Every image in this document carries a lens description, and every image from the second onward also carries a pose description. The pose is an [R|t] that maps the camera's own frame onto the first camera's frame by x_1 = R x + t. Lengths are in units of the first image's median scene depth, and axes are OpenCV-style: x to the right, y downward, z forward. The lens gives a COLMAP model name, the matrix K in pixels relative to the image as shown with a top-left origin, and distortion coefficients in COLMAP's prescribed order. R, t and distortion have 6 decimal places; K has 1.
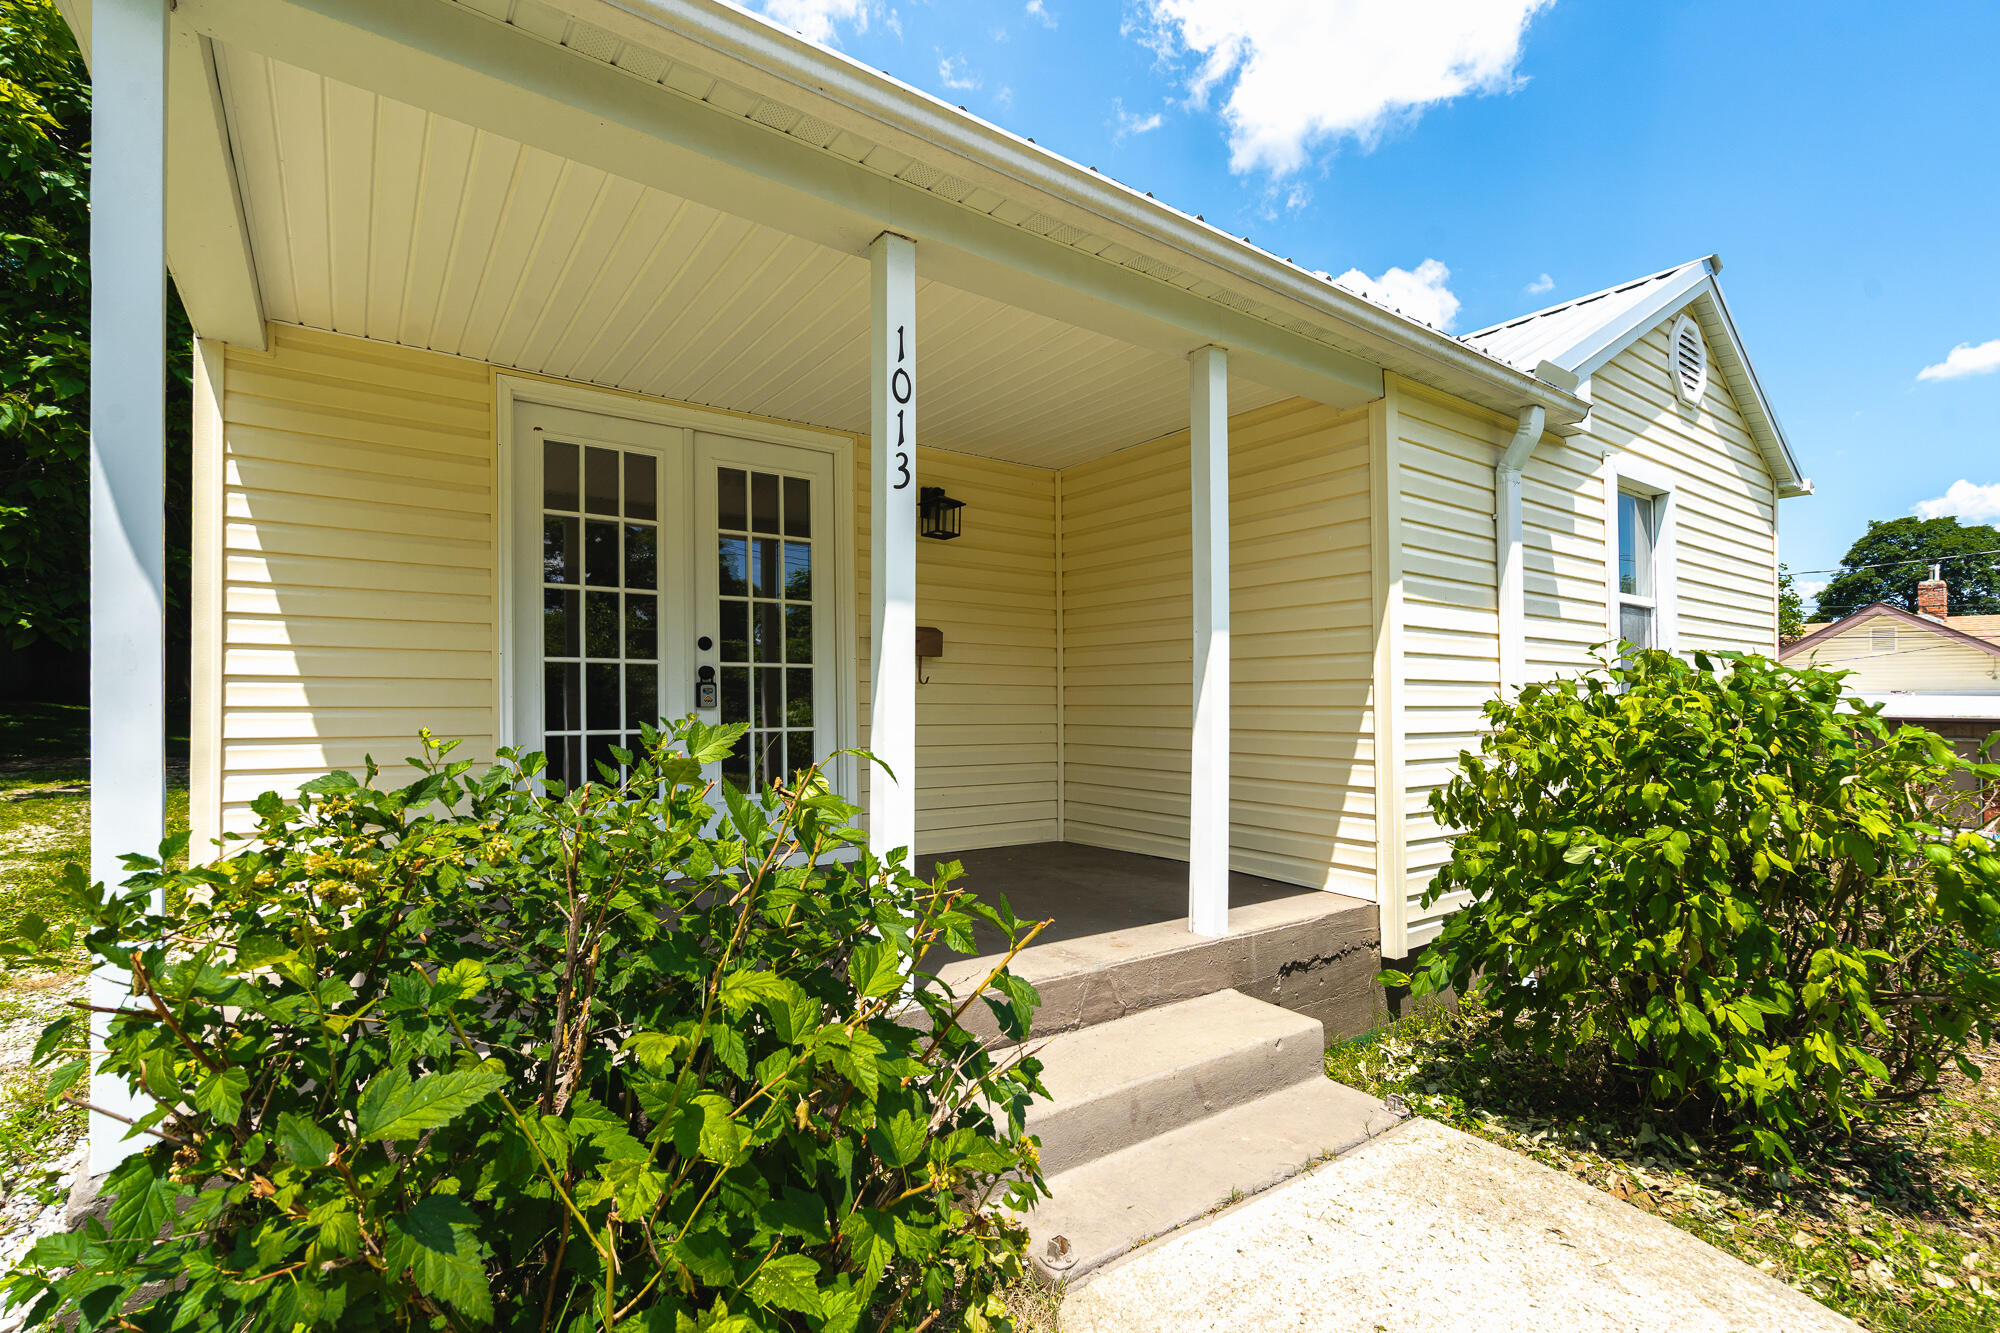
lens RADIAL K [[921.3, 0, 984.9], [0, 921.3, 649.0], [0, 0, 1]] dist [-0.004392, 0.003446]
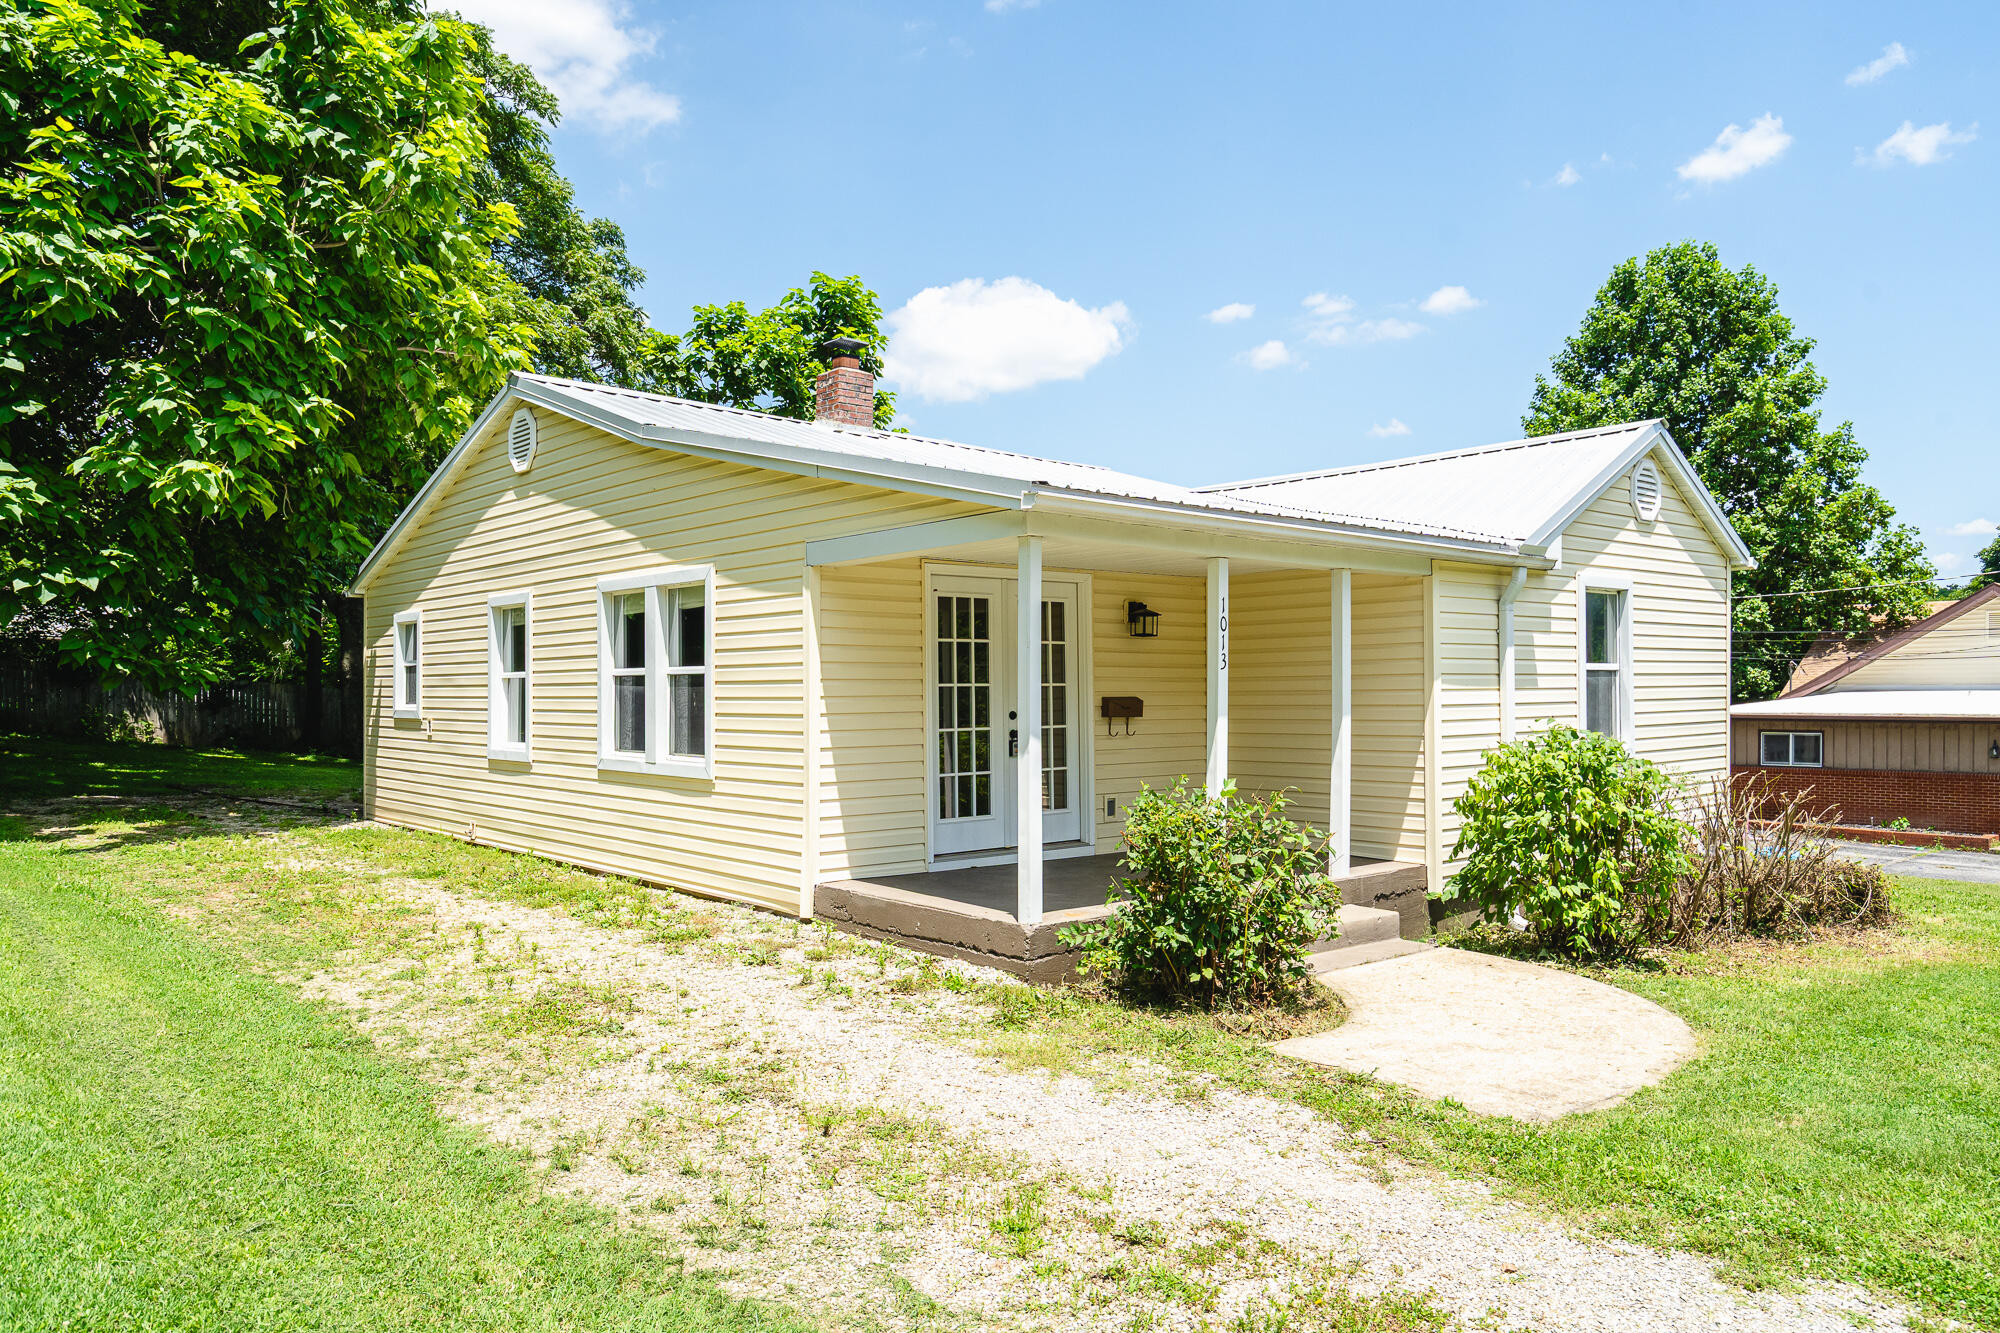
lens RADIAL K [[1444.4, 0, 1002.2], [0, 1444.4, 684.1], [0, 0, 1]] dist [-0.006452, -0.006882]
pose [[0.993647, -0.009952, 0.112099, -0.657543], [0.003838, 0.998500, 0.054626, -0.212763], [-0.112475, -0.053849, 0.992194, -1.568487]]
